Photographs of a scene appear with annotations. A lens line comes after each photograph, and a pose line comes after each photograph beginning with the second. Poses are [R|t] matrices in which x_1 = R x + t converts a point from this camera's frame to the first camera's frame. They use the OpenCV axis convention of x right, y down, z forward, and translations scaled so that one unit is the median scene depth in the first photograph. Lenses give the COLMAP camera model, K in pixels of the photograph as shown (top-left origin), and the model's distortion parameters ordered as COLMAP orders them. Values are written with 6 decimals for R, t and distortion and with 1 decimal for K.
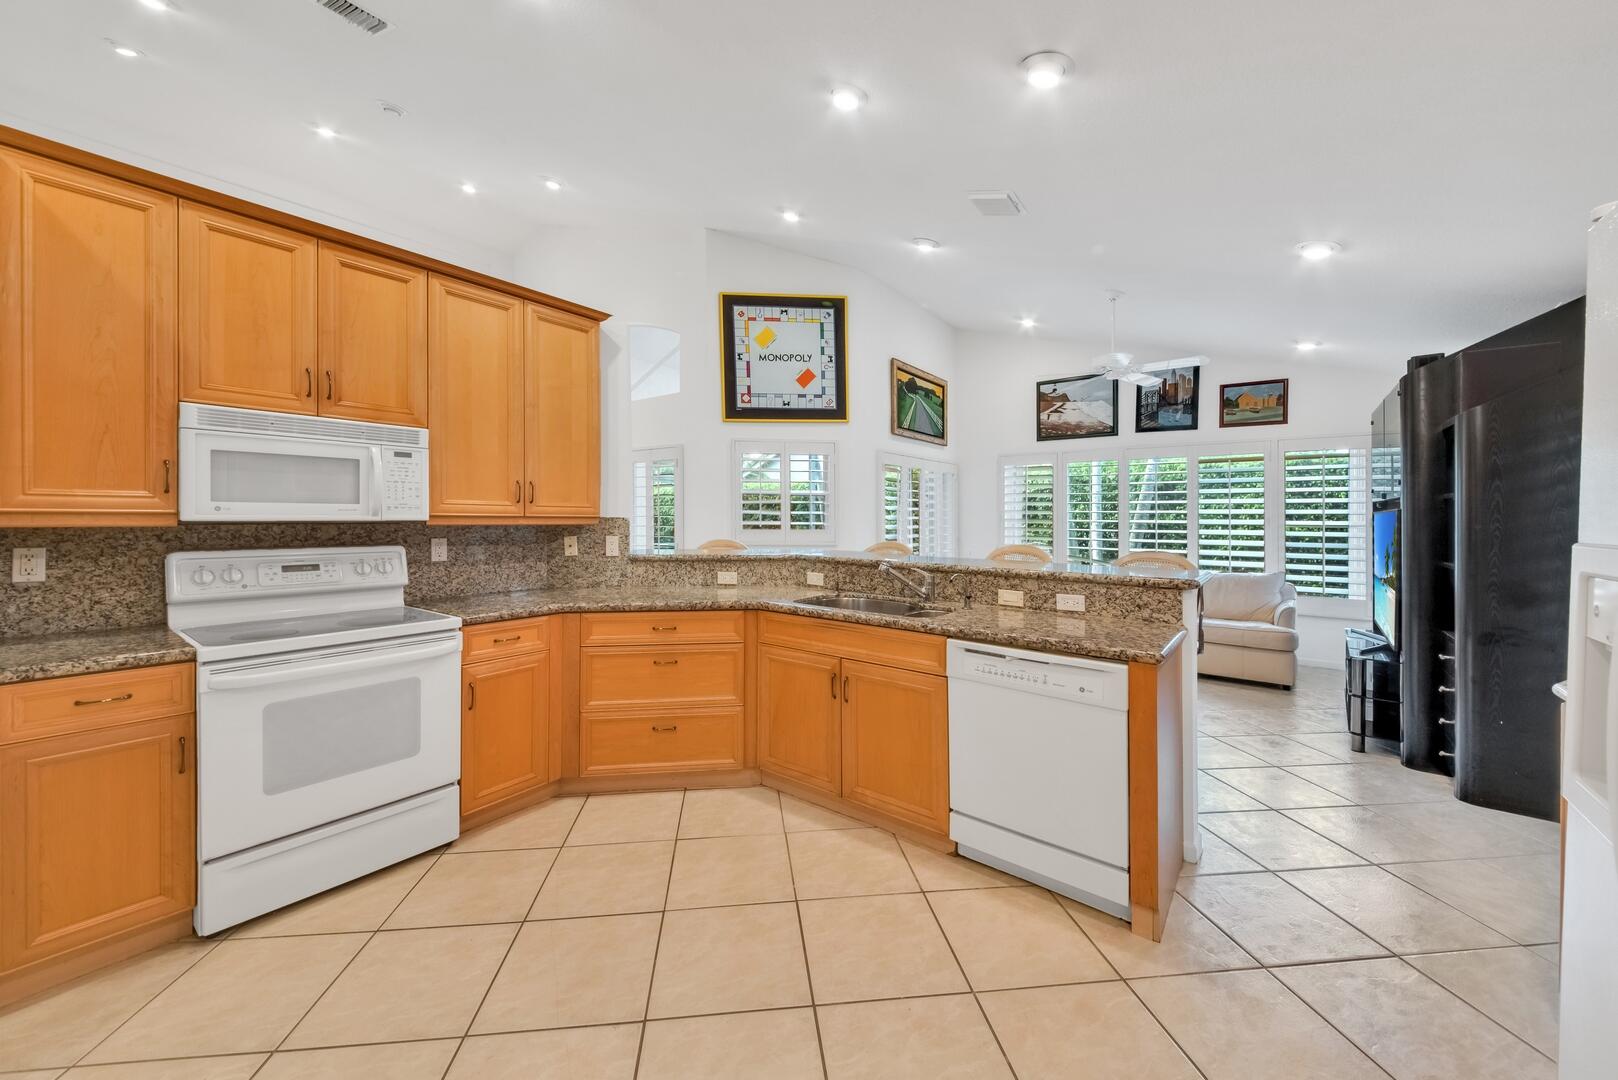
lens RADIAL K [[599.6, 0, 807.3], [0, 599.6, 508.0], [0, 0, 1]] dist [0.036184, -0.015708]
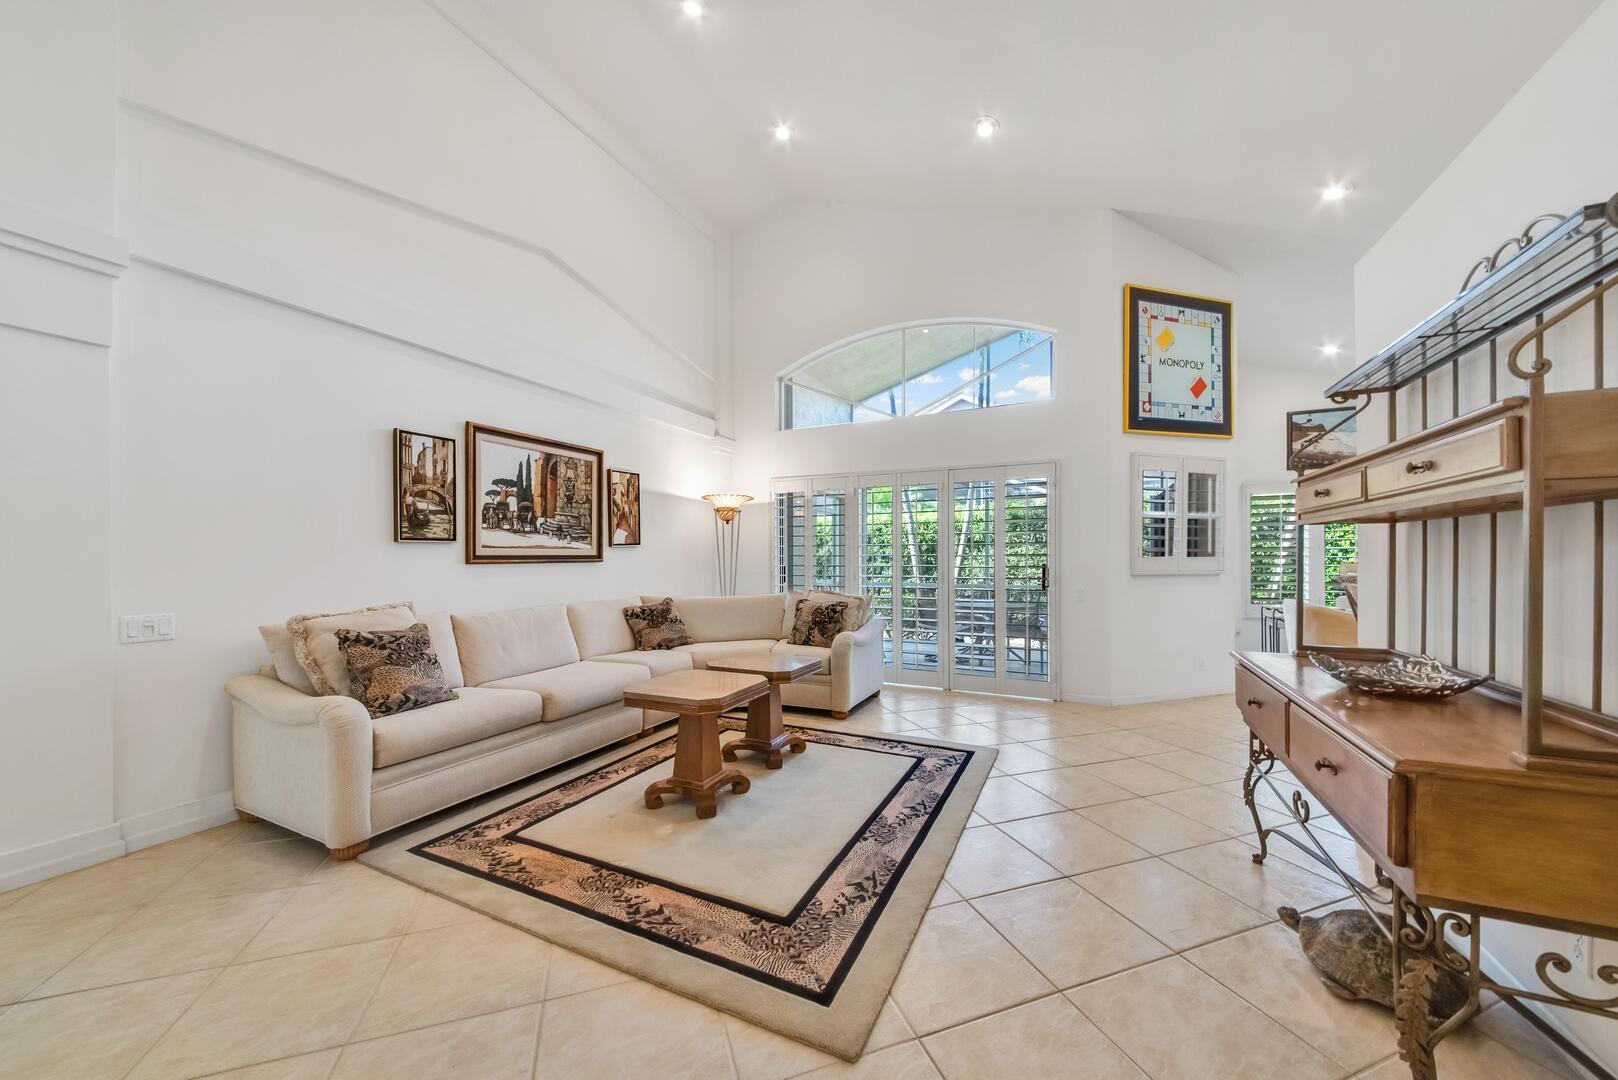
lens RADIAL K [[577.0, 0, 812.9], [0, 577.0, 550.8], [0, 0, 1]] dist [0.000875, -0.002961]
pose [[0.975189, -0.007052, 0.221261, -0.765416], [0.007113, 0.999975, 0.000523, 0.022857], [-0.221259, 0.001064, 0.975215, 0.290015]]
